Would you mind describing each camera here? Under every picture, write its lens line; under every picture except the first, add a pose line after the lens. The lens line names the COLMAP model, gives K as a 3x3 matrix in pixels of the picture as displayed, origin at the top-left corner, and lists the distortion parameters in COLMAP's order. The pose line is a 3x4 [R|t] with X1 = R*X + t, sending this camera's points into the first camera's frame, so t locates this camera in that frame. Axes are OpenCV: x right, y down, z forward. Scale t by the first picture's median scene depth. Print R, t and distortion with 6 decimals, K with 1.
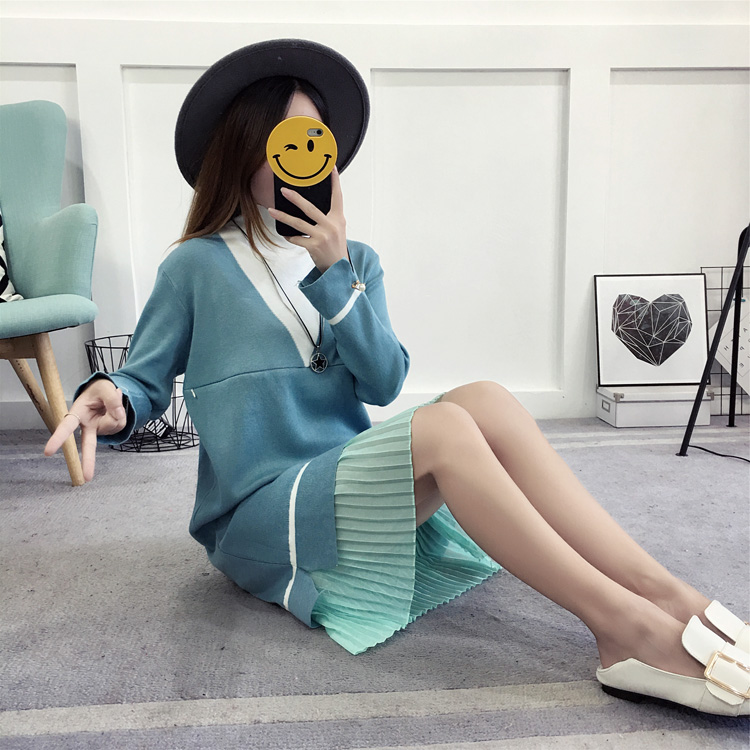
lens RADIAL K [[829.8, 0, 383.3], [0, 829.8, 380.1], [0, 0, 1]] dist [0.048338, -0.015453]
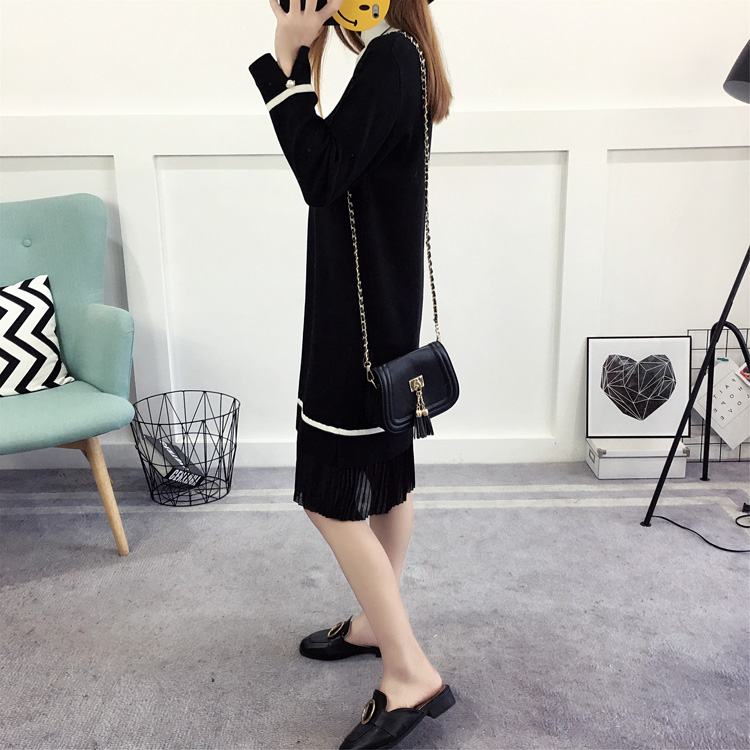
lens RADIAL K [[832.3, 0, 383.4], [0, 832.3, 383.3], [0, 0, 1]] dist [0.048362, -0.022930]
pose [[0.997937, 0.015985, -0.062182, 0.063600], [-0.007984, 0.991891, 0.126843, -0.221565], [0.063706, -0.126085, 0.989972, -0.112131]]
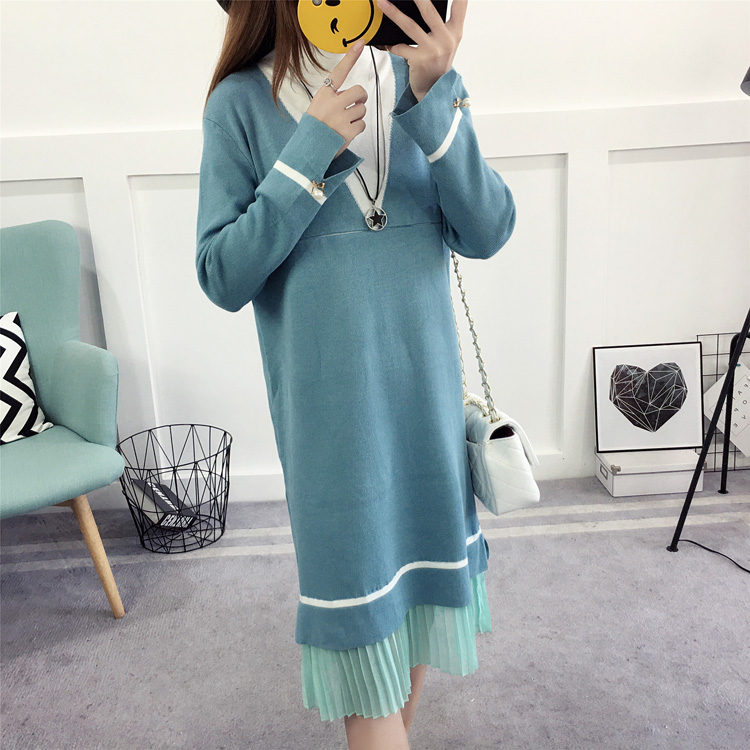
lens RADIAL K [[831.7, 0, 374.1], [0, 831.7, 371.8], [0, 0, 1]] dist [0.076848, -0.104031]
pose [[0.999213, -0.030711, -0.025094, 0.008116], [0.033858, 0.990063, 0.136488, -0.271244], [0.020653, -0.137231, 0.990324, -0.041149]]
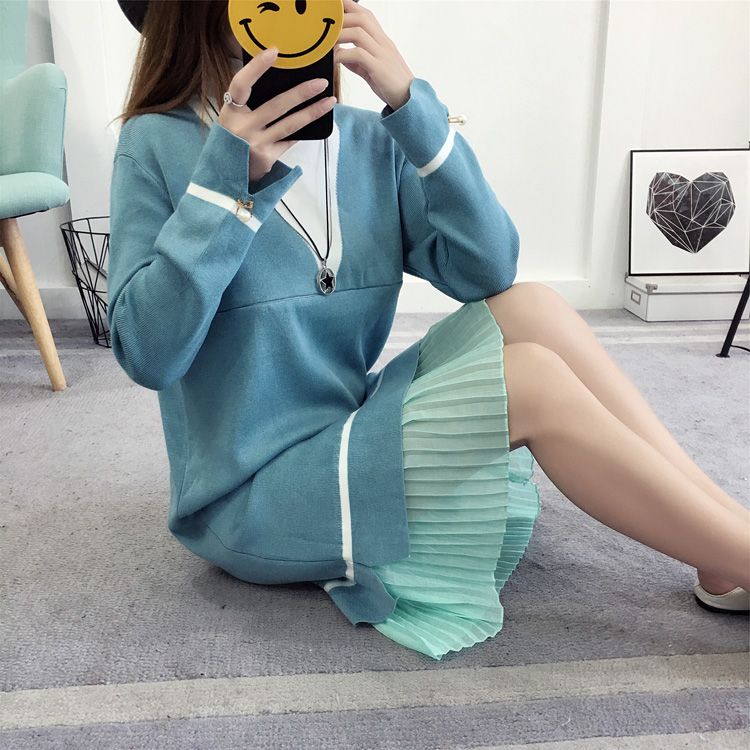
lens RADIAL K [[832.8, 0, 382.1], [0, 832.8, 364.9], [0, 0, 1]] dist [0.049280, -0.003524]
pose [[0.999982, 0.005424, 0.002643, -0.015285], [-0.005735, 0.990546, 0.137062, -0.021660], [-0.001875, -0.137074, 0.990559, 0.084422]]
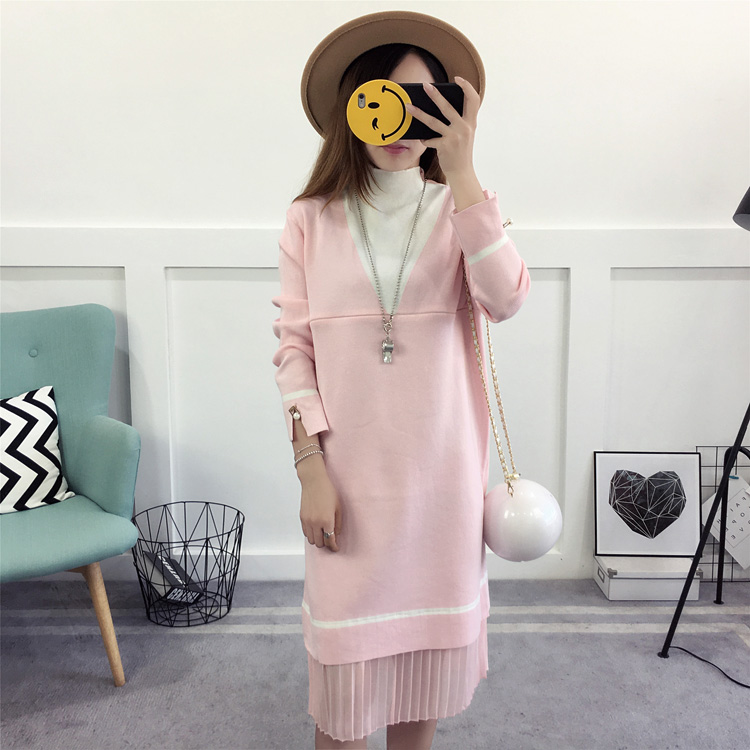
lens RADIAL K [[829.6, 0, 374.1], [0, 829.6, 377.2], [0, 0, 1]] dist [0.092655, -0.139464]
pose [[0.998287, 0.024365, -0.053189, 0.027582], [-0.022600, 0.999182, 0.033528, -0.276473], [0.053963, -0.032268, 0.998021, -0.095789]]
